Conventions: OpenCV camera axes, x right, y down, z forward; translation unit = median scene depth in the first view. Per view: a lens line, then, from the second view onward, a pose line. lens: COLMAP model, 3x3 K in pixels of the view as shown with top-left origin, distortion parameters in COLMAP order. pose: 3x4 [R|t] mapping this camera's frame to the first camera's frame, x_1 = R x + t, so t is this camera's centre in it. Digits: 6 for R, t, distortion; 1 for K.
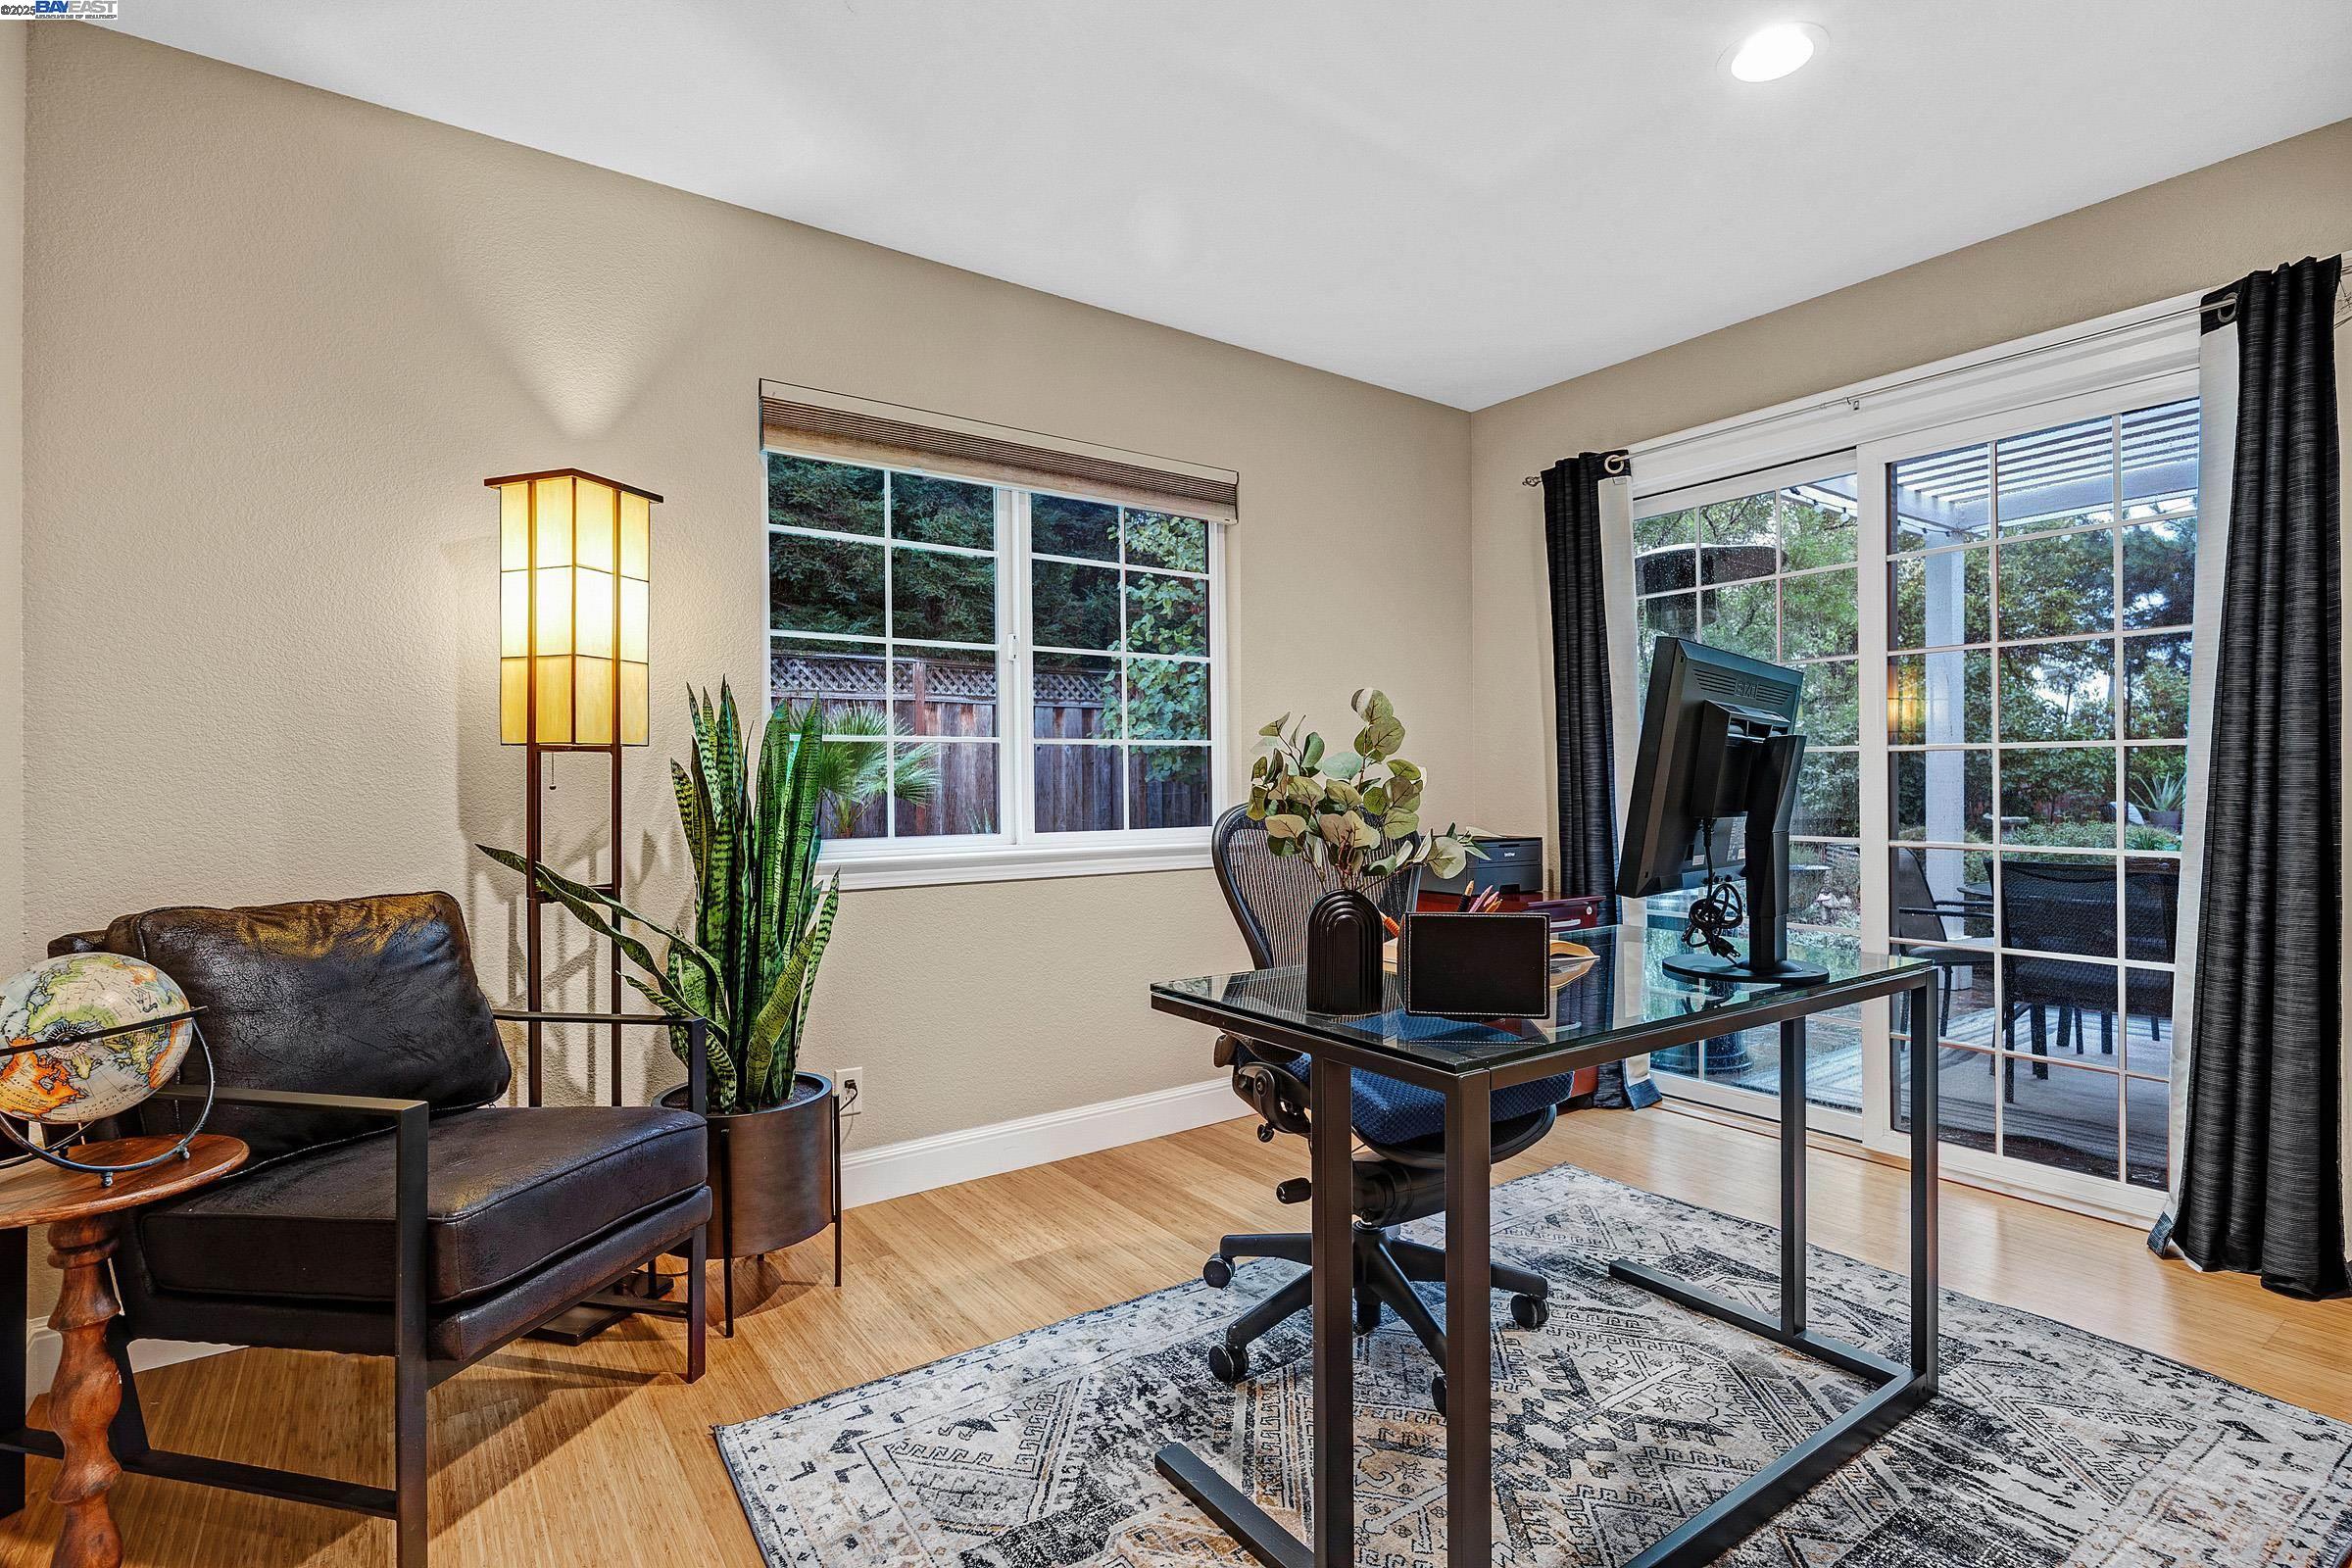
lens RADIAL K [[1123.1, 0, 1176.0], [0, 1123.1, 784.0], [0, 0, 1]] dist [0.000214, 0.000064]
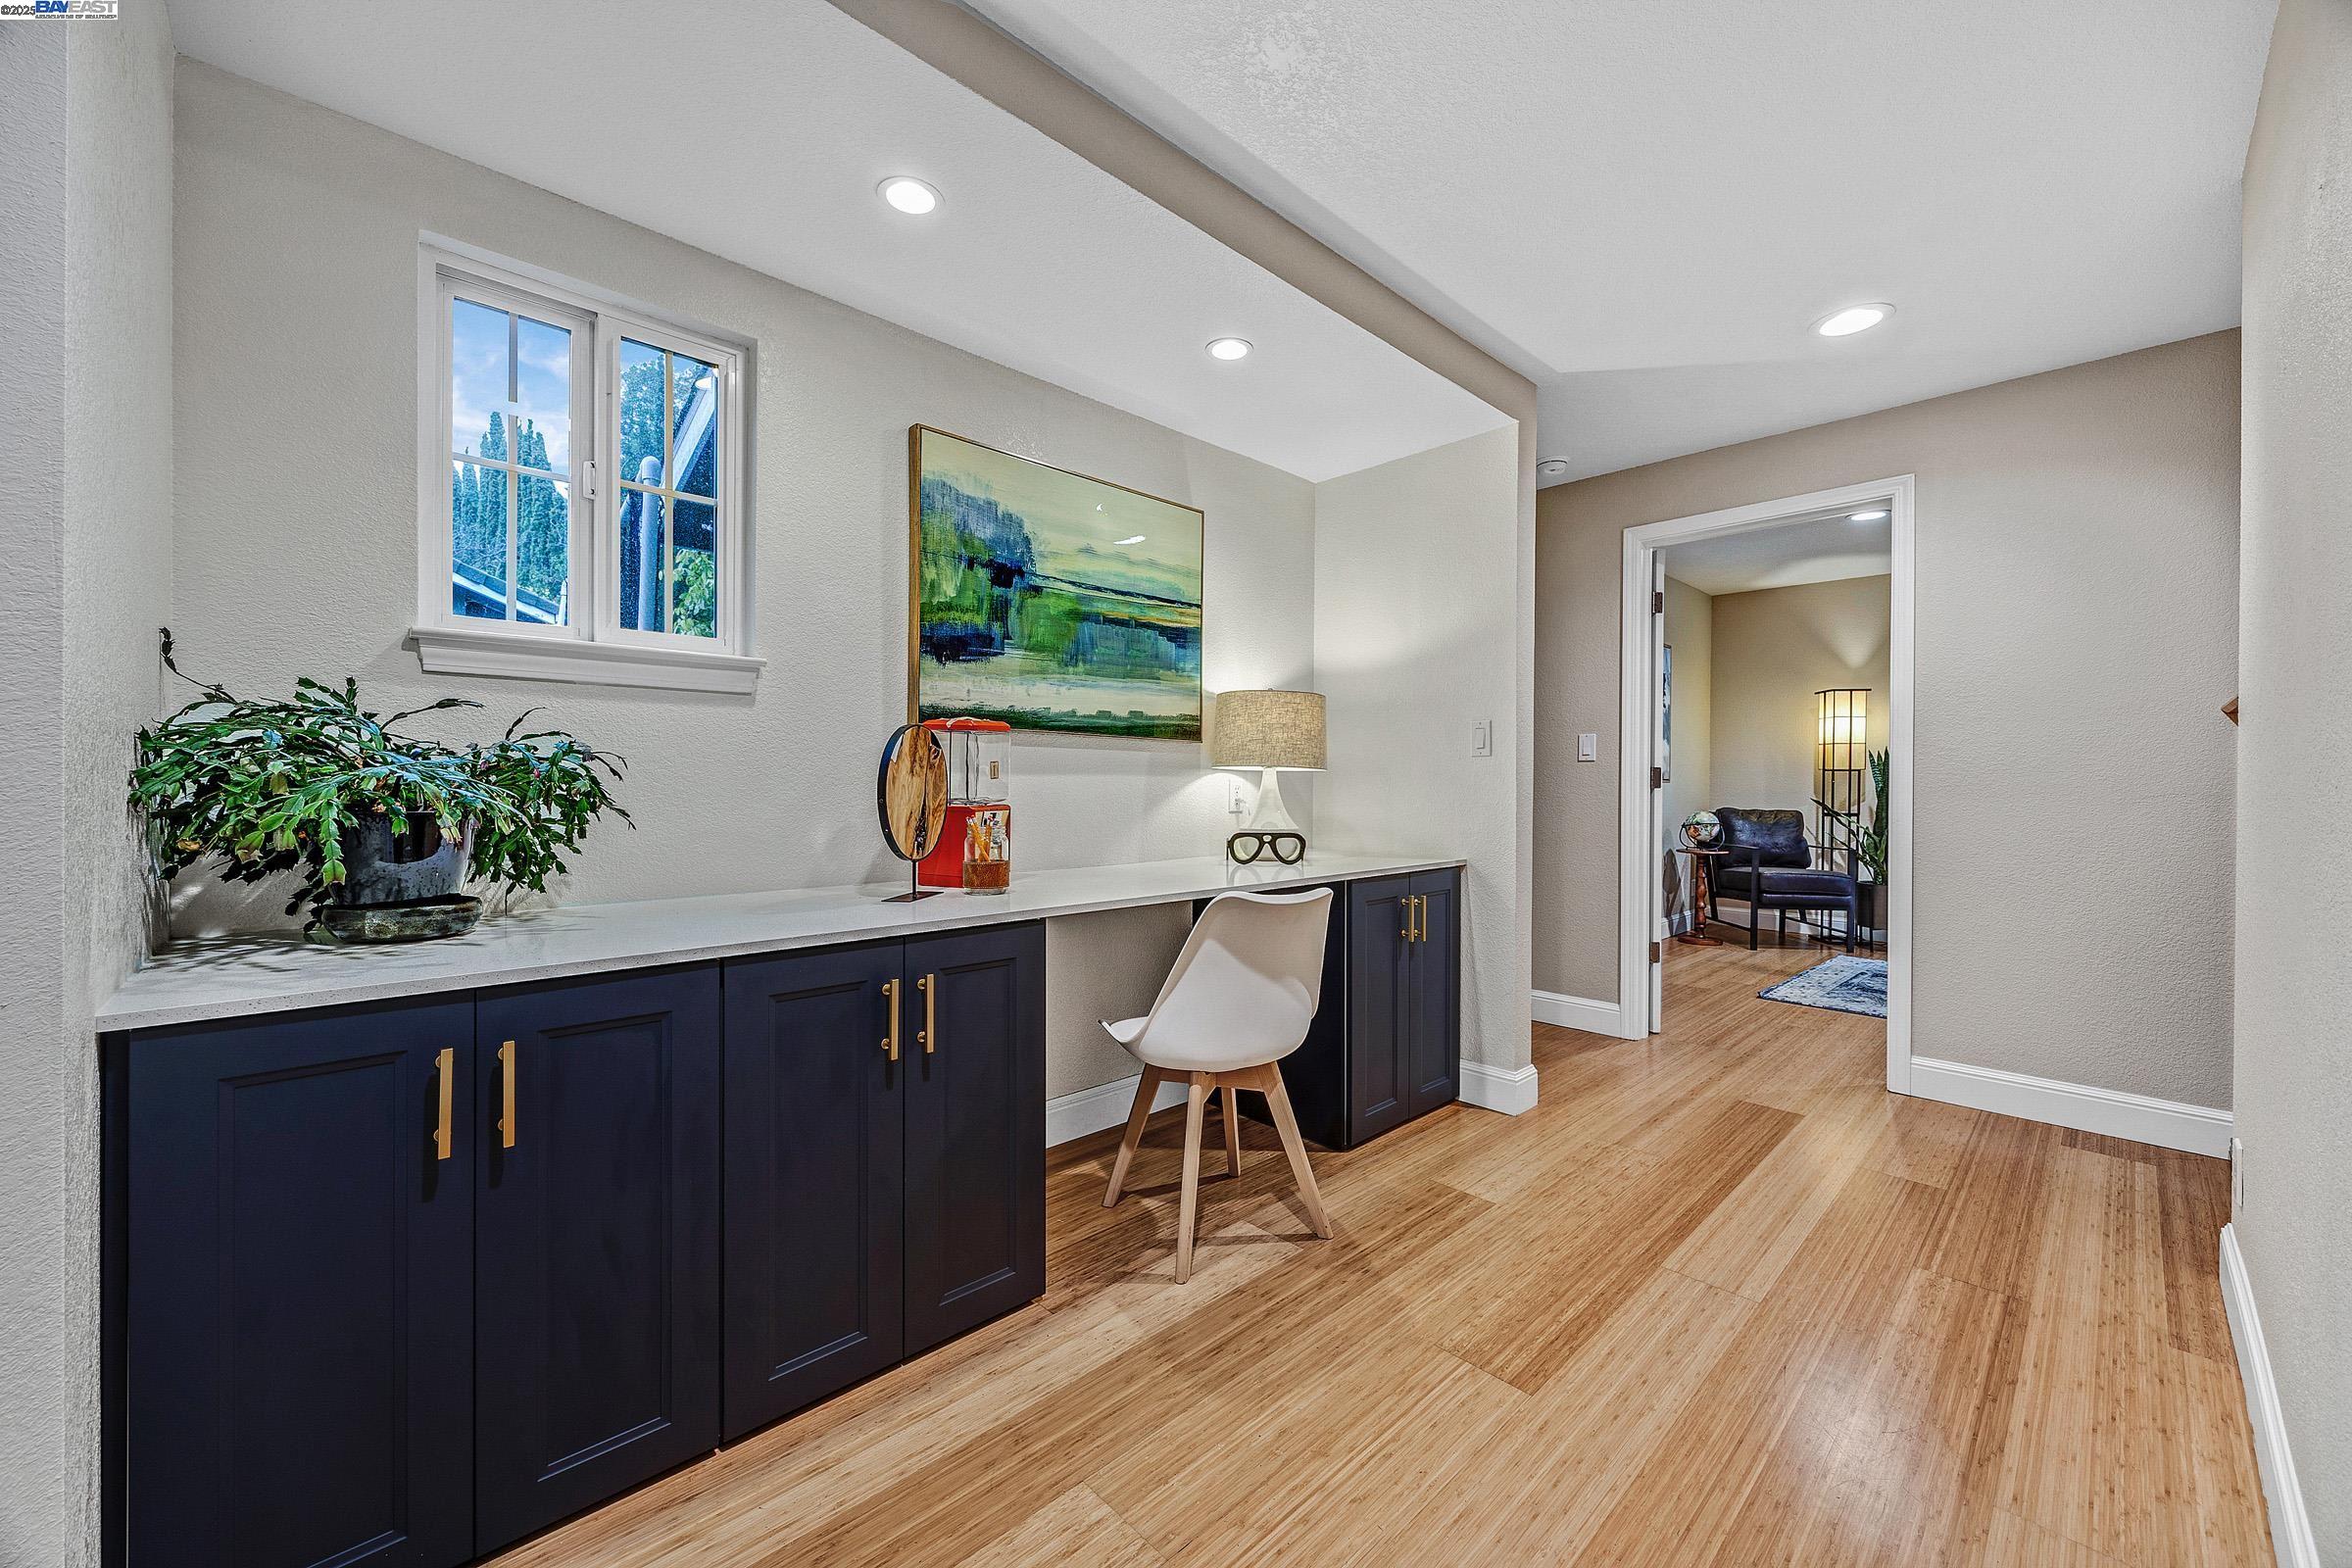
lens RADIAL K [[897.2, 0, 1176.0], [0, 897.2, 784.0], [0, 0, 1]] dist [-0.000949, 0.000137]
pose [[0.143412, 0.009211, -0.989620, 1.834254], [-0.008572, 0.999931, 0.008065, 0.001131], [0.989626, 0.007326, 0.143482, -1.336476]]
